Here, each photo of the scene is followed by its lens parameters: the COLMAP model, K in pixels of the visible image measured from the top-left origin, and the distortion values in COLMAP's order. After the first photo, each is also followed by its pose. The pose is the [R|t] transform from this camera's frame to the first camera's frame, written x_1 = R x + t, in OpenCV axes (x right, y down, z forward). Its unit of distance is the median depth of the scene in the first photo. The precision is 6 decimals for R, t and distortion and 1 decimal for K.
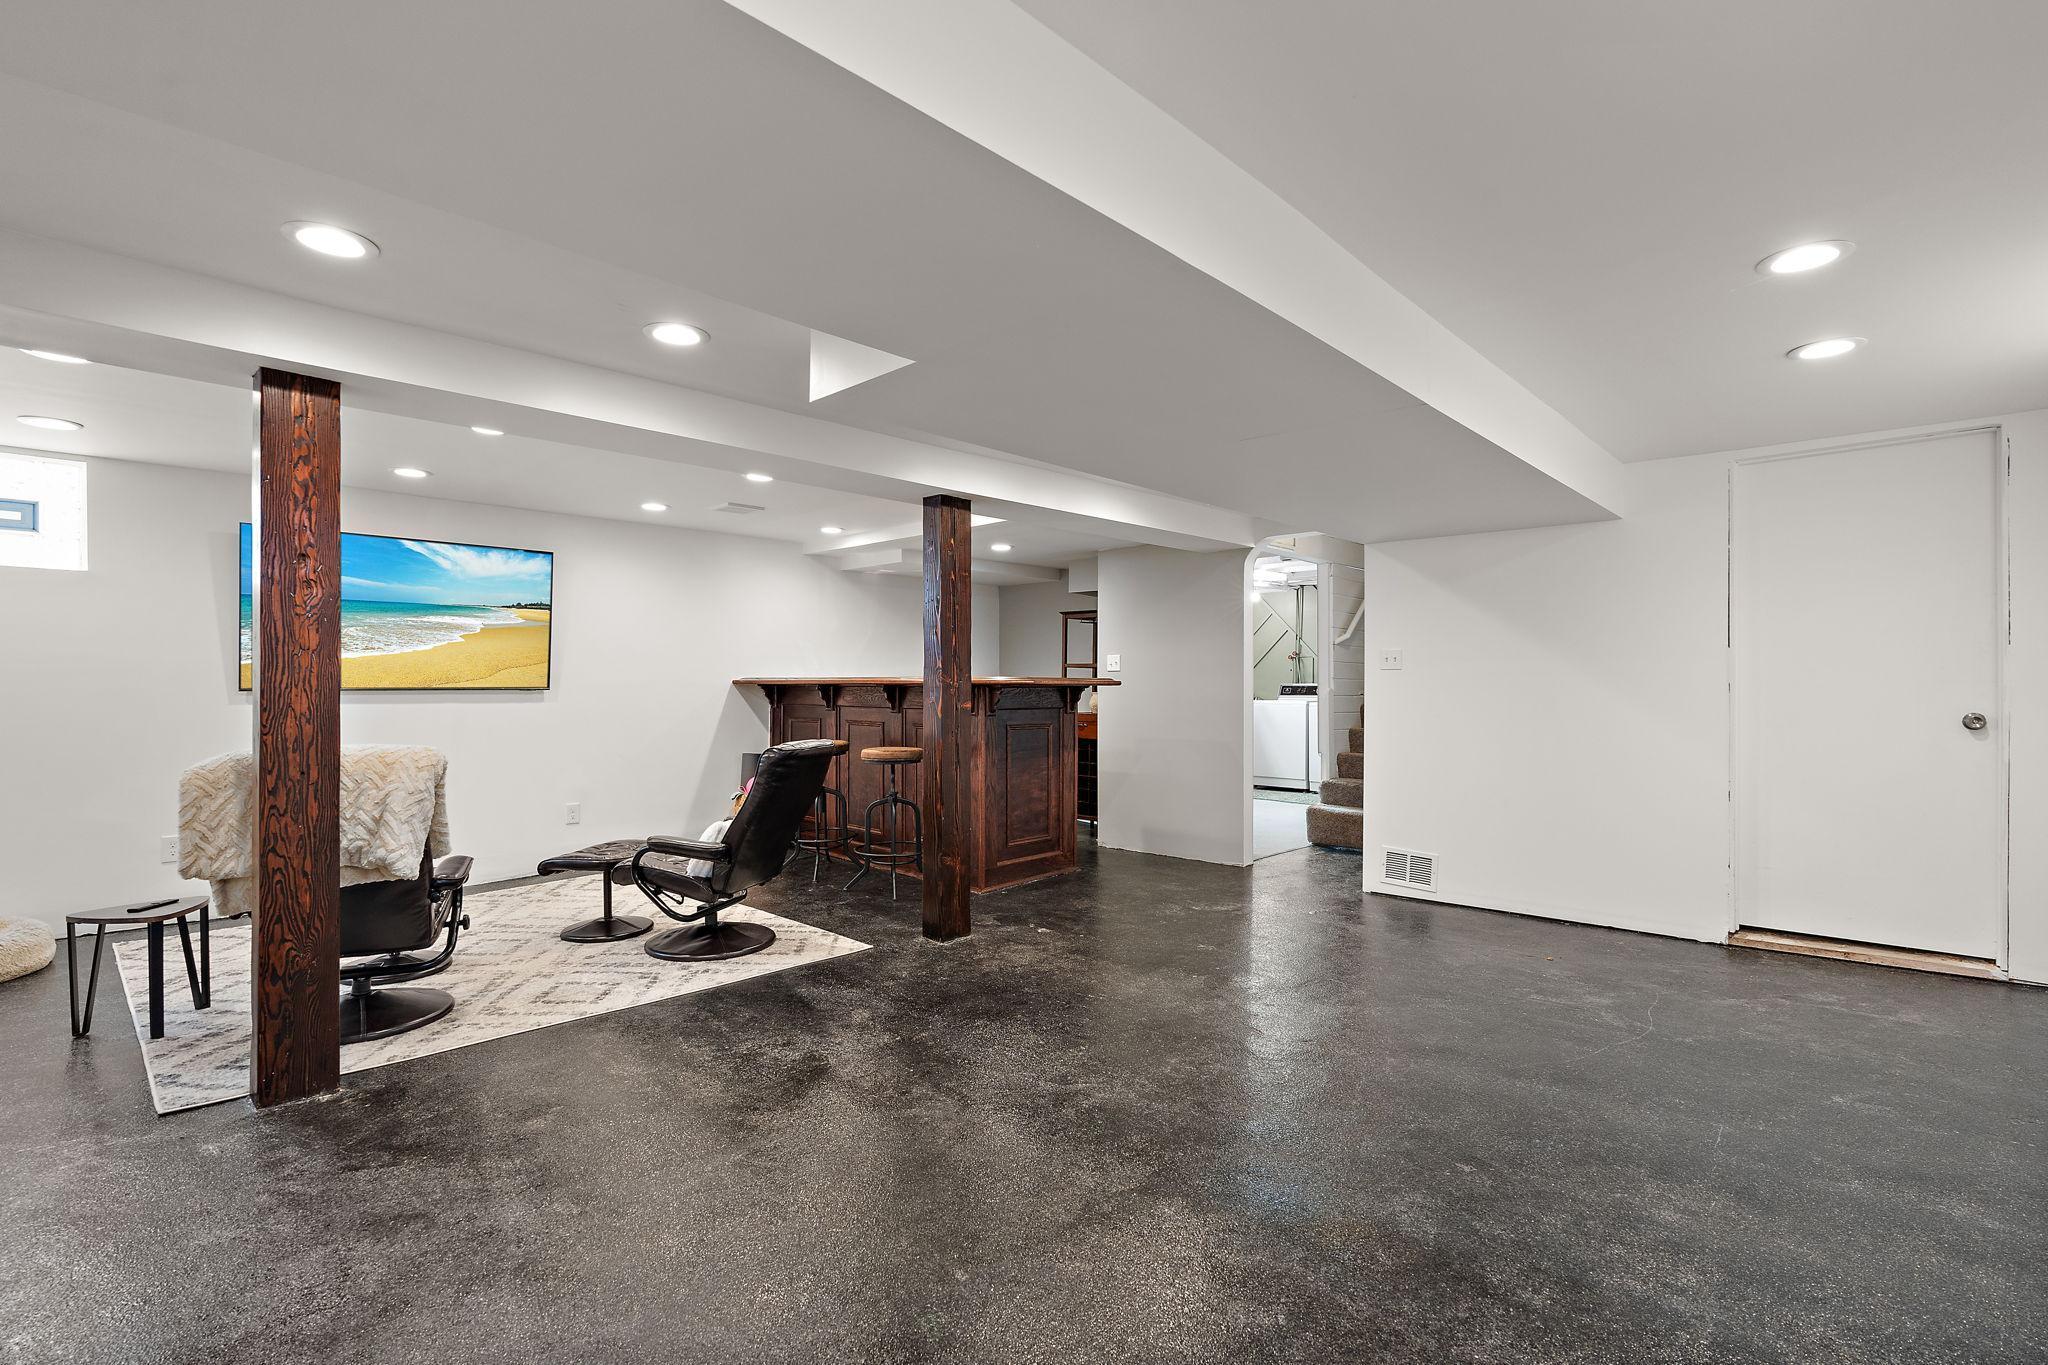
lens RADIAL K [[927.4, 0, 1026.4], [0, 927.4, 681.3], [0, 0, 1]] dist [-0.003832, -0.000153]
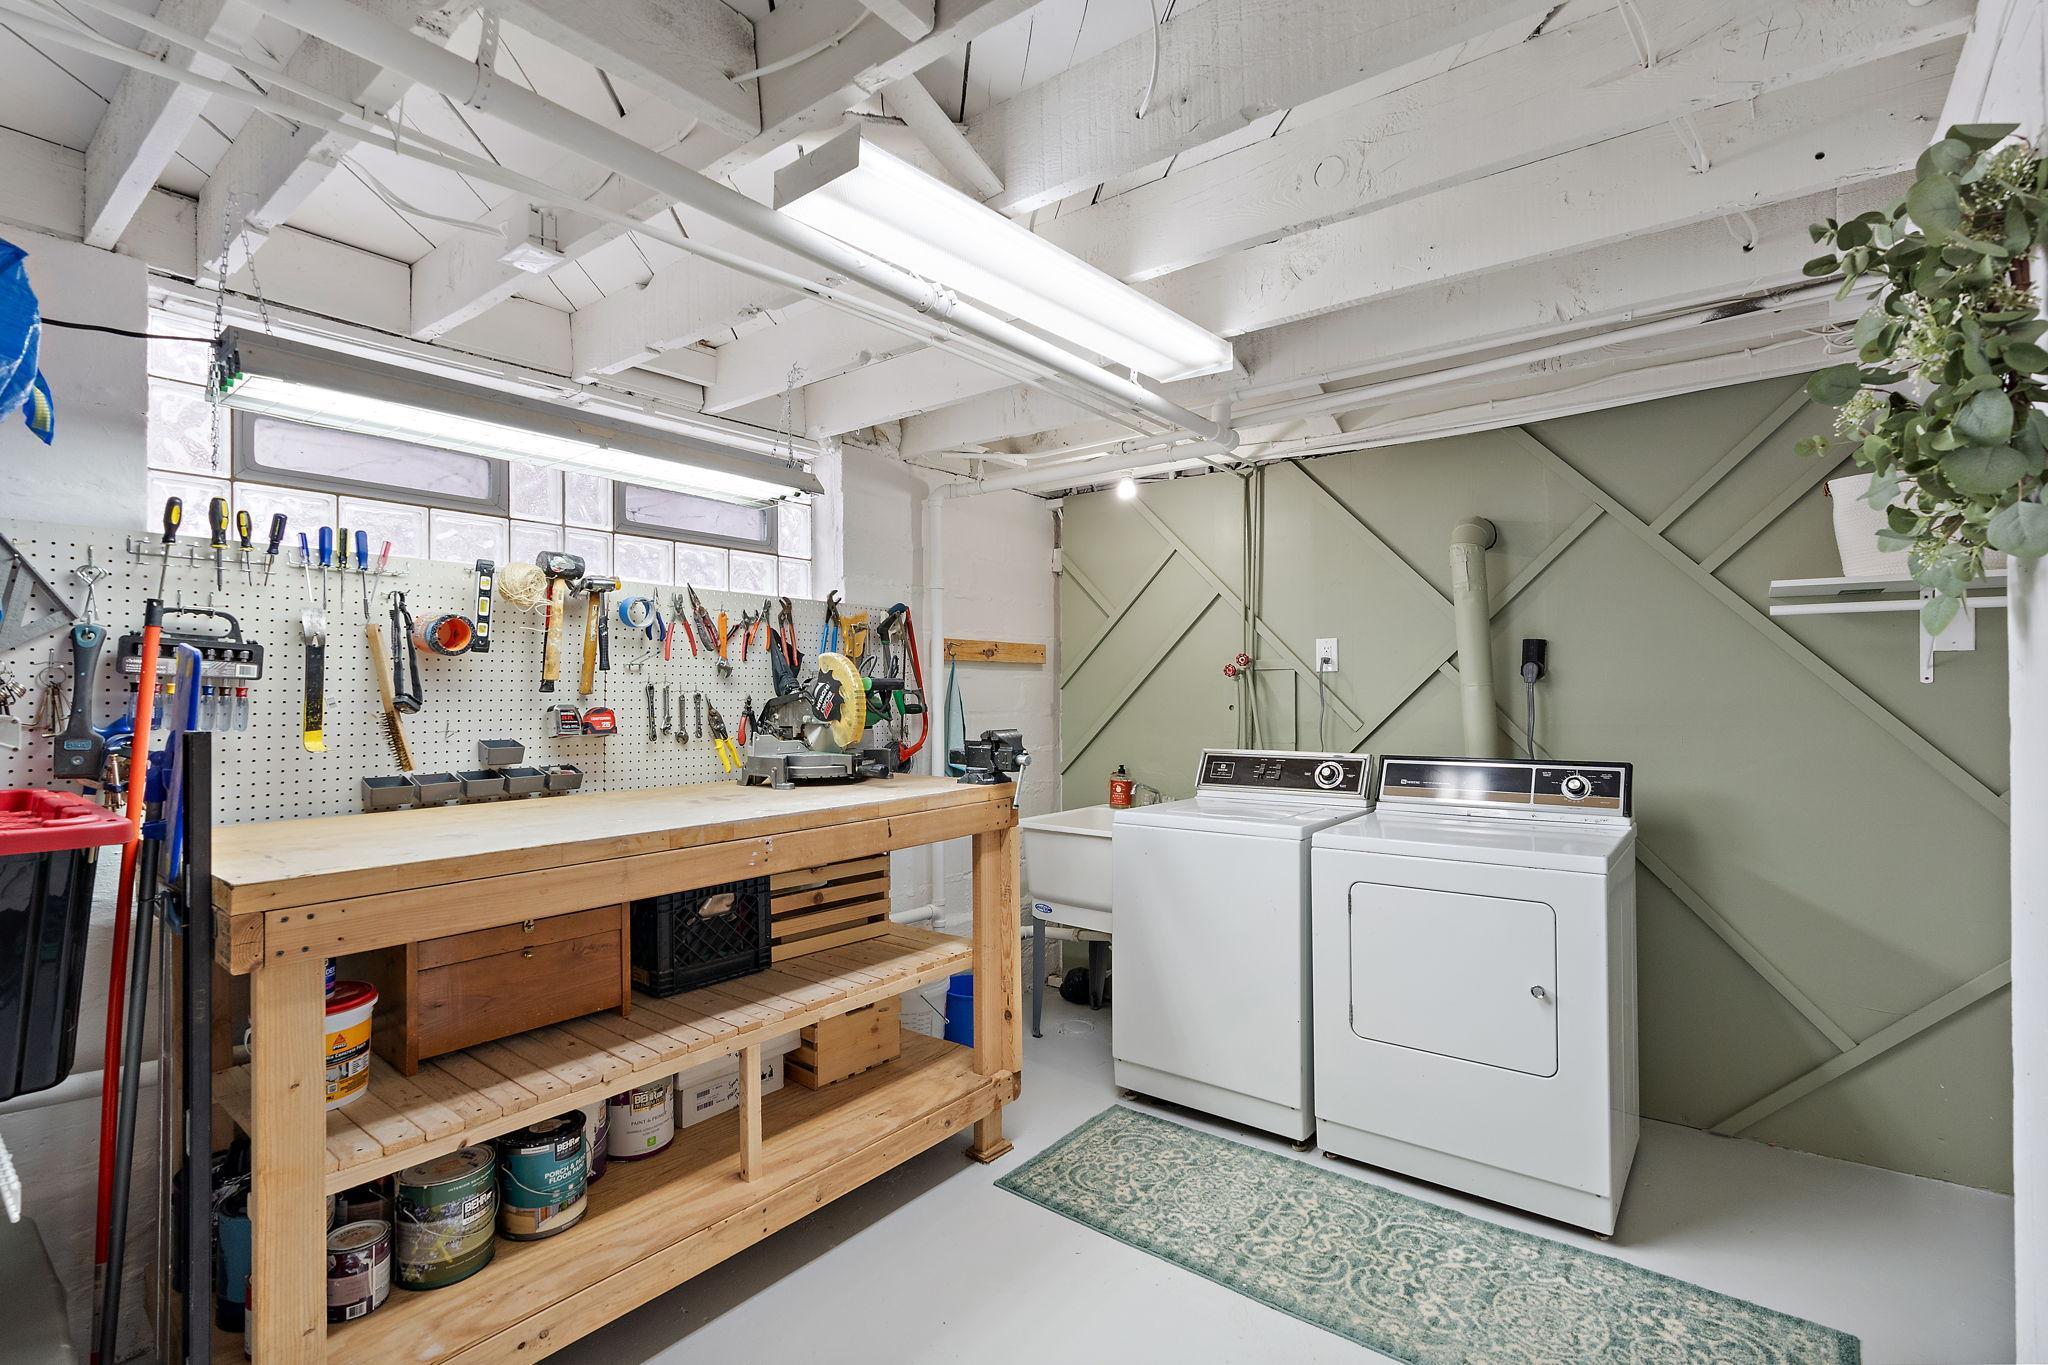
lens RADIAL K [[927.4, 0, 1023.9], [0, 927.4, 683.3], [0, 0, 1]] dist [-0.003832, -0.000153]
pose [[0.994539, 0.002174, 0.104347, 0.172145], [-0.000809, 0.999914, -0.013116, -0.016443], [-0.104367, 0.012960, 0.994454, 0.663587]]
